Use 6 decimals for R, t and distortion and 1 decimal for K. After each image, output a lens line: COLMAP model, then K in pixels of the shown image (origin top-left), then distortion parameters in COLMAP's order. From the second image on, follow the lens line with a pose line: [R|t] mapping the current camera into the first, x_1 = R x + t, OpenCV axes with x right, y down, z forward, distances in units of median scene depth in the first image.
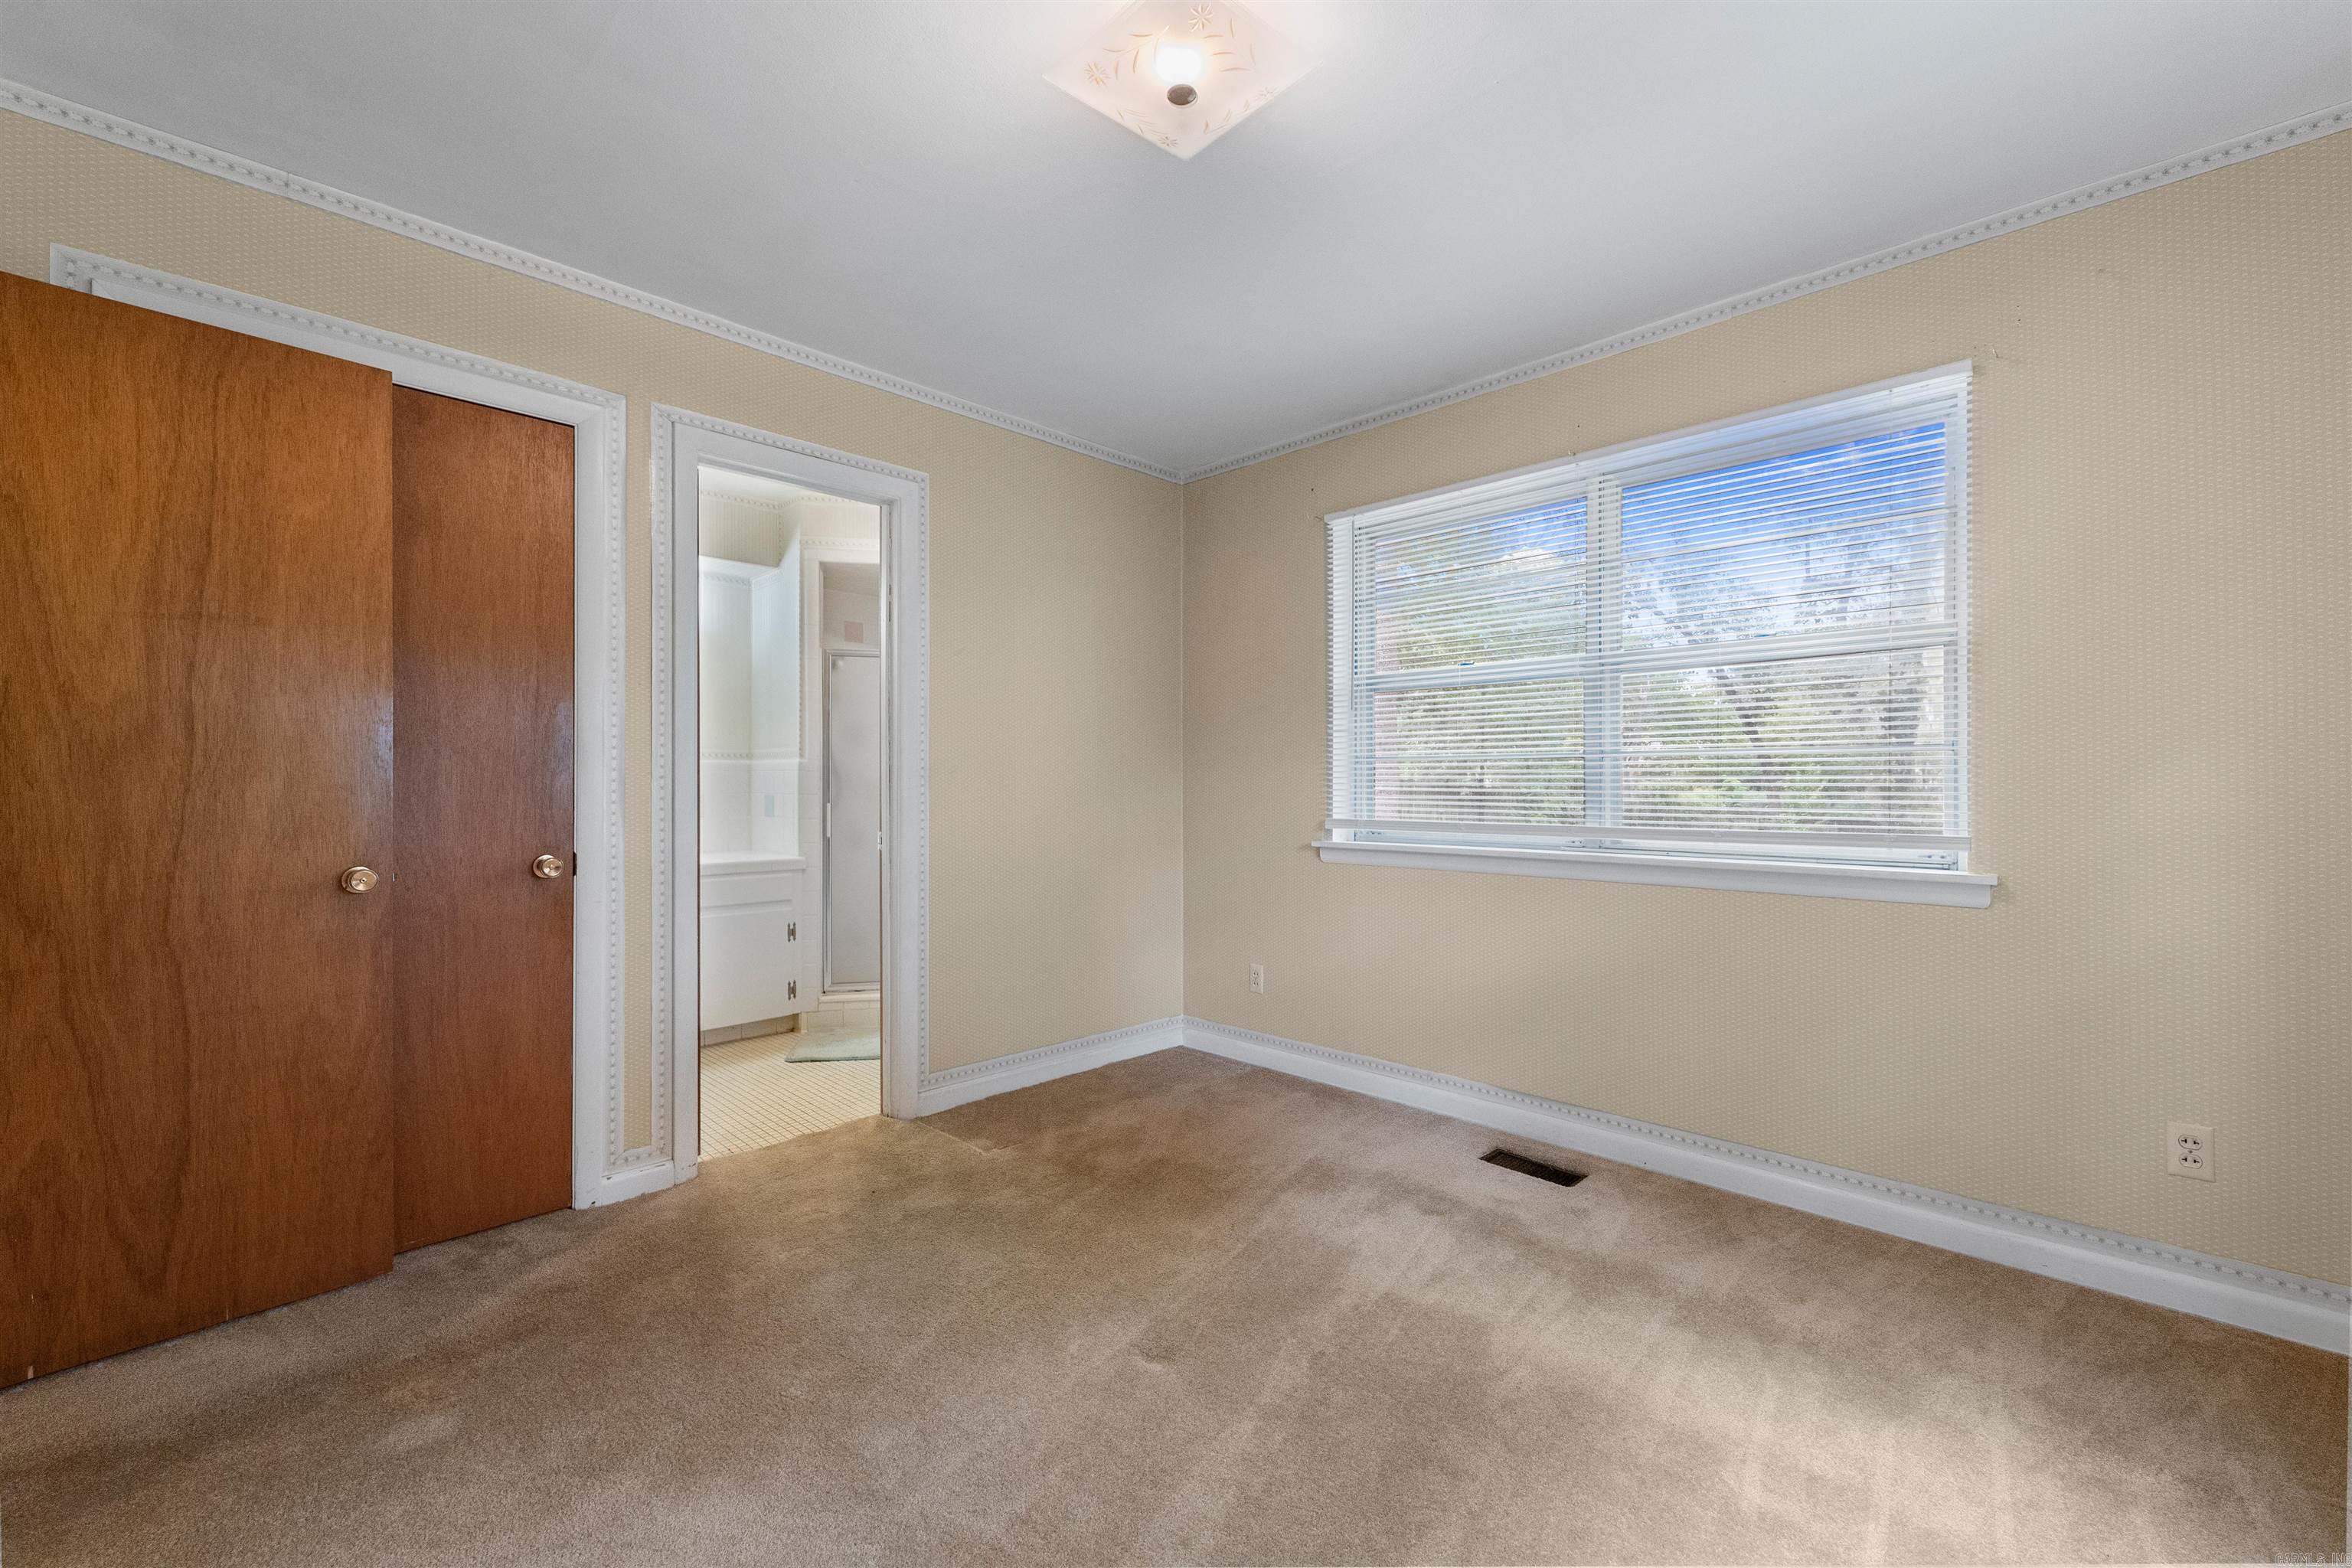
lens RADIAL K [[960.7, 0, 1178.1], [0, 960.7, 762.9], [0, 0, 1]] dist [0.000578, -0.000166]
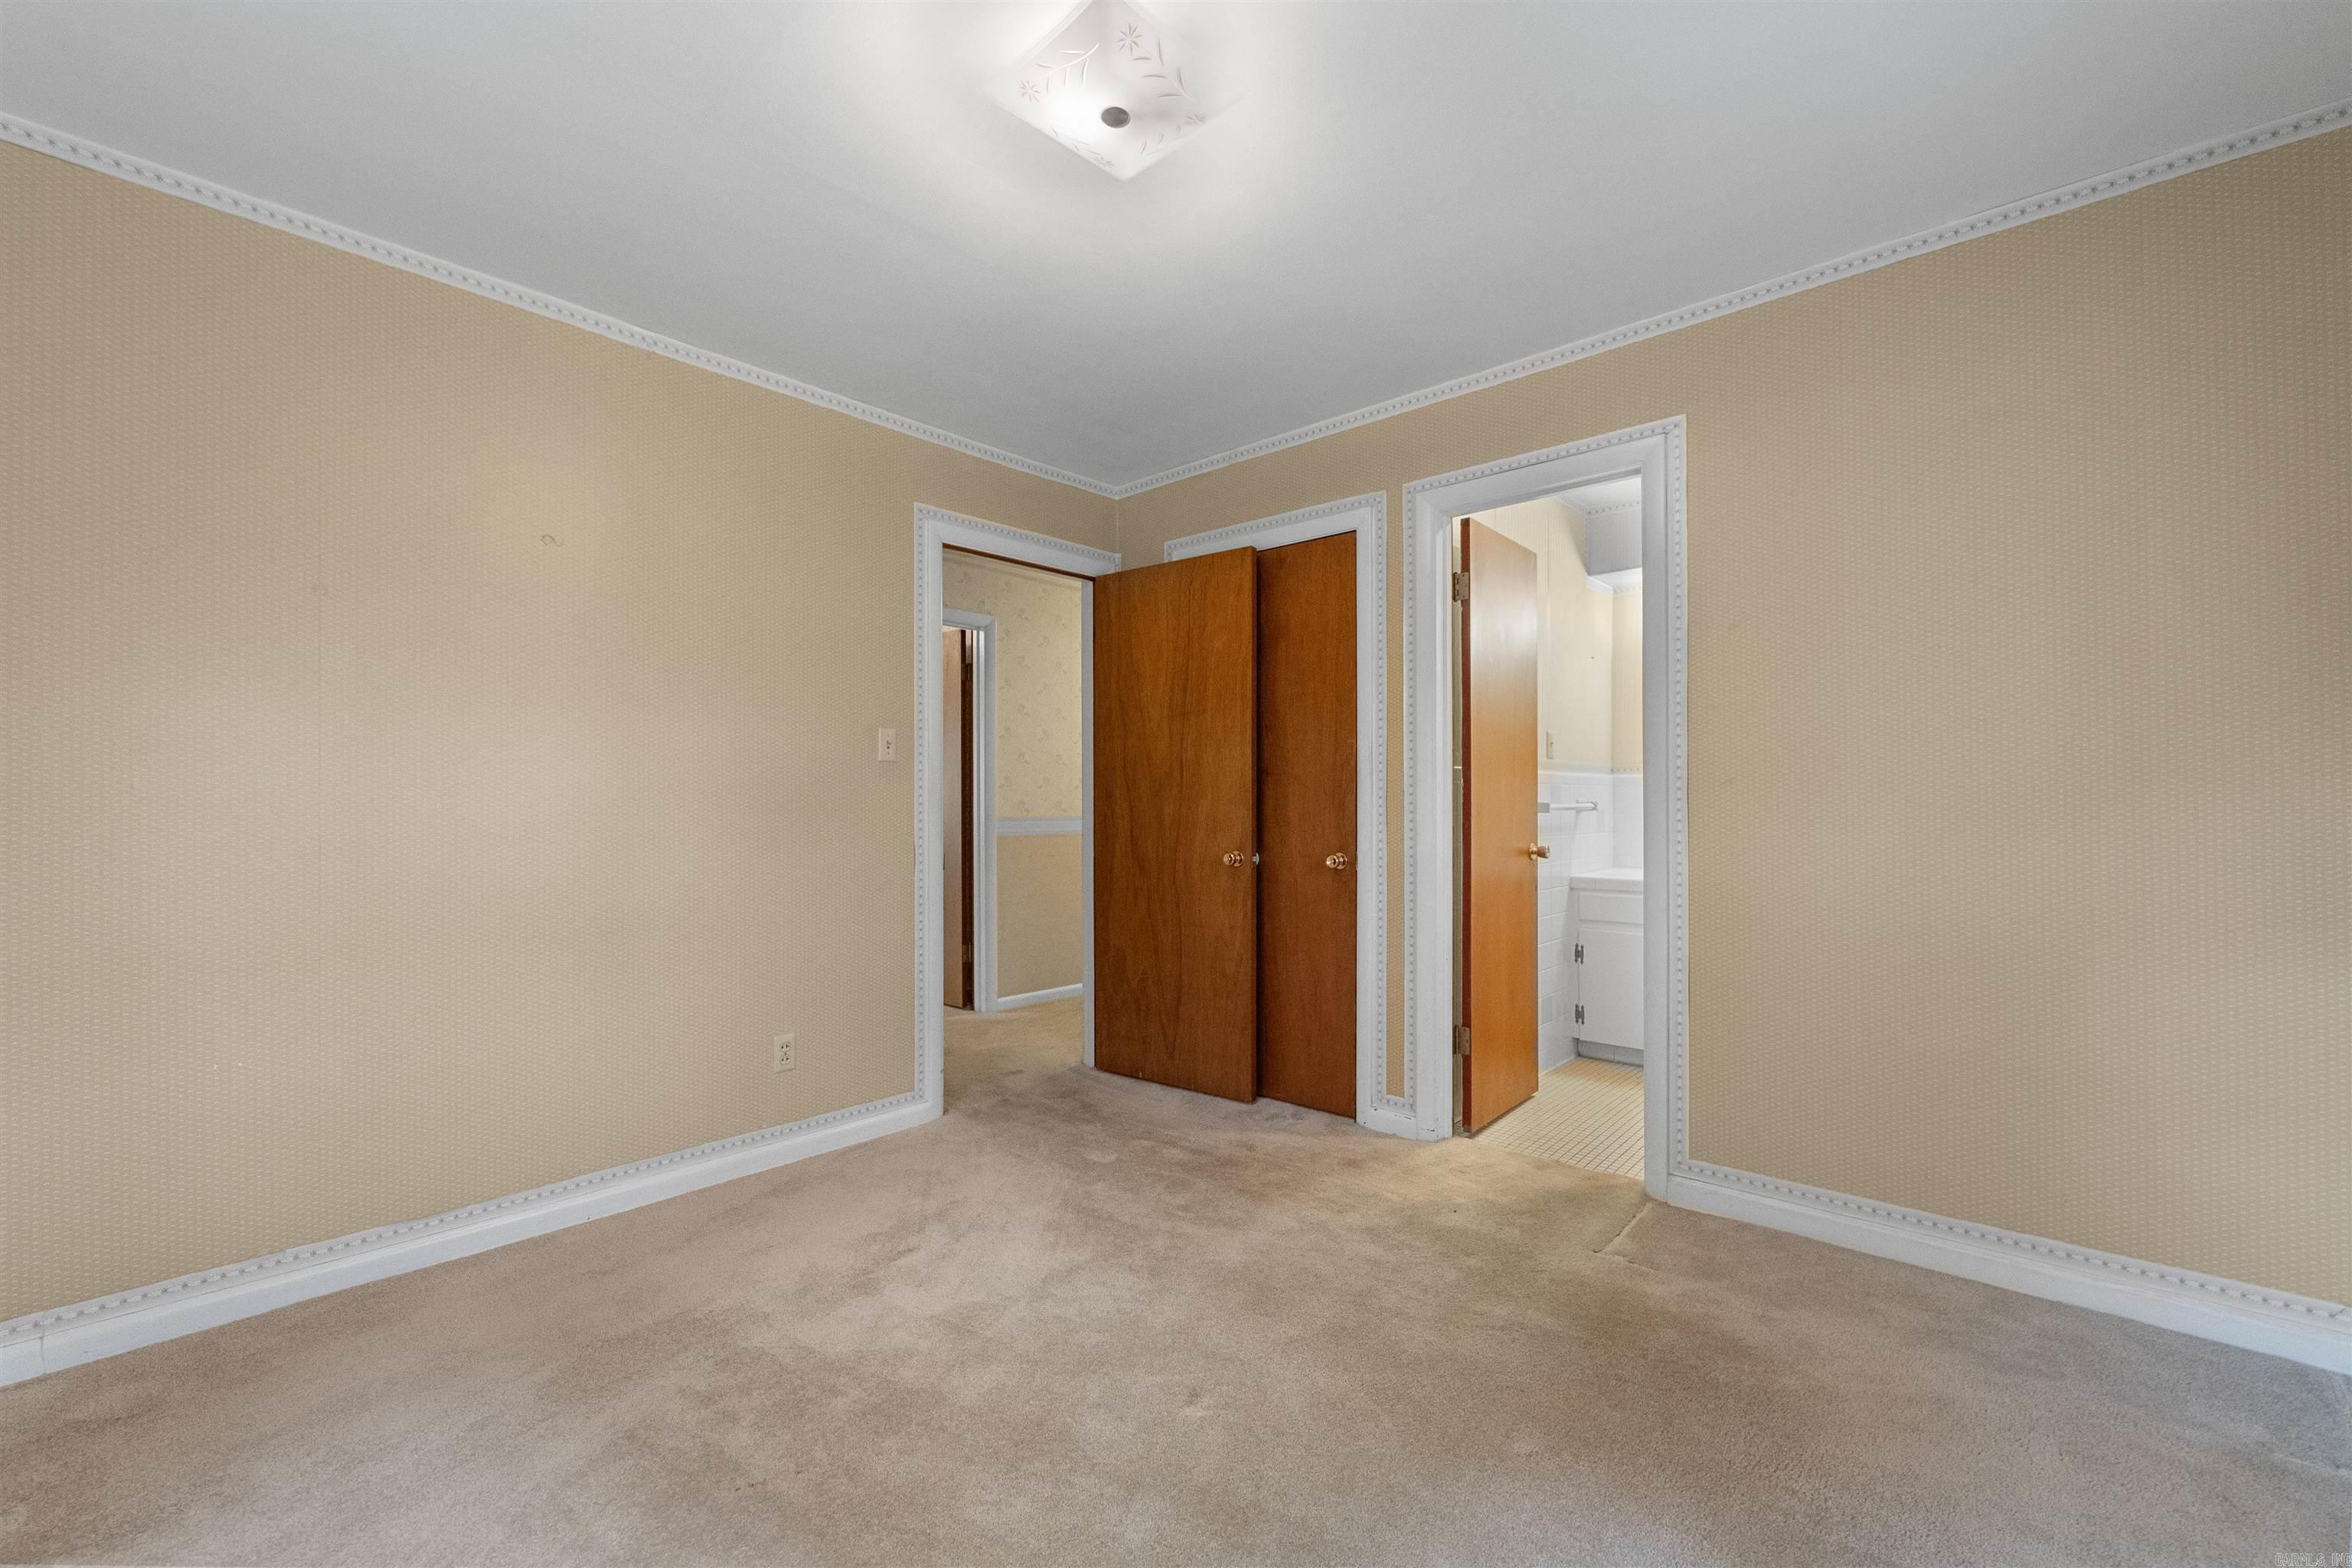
lens RADIAL K [[952.5, 0, 1187.4], [0, 952.5, 795.2], [0, 0, 1]] dist [0.000313, -0.000036]
pose [[0.053117, -0.009860, -0.998540, 0.789689], [0.023204, 0.999693, -0.008637, 0.023328], [0.998319, -0.022711, 0.053329, 0.824627]]
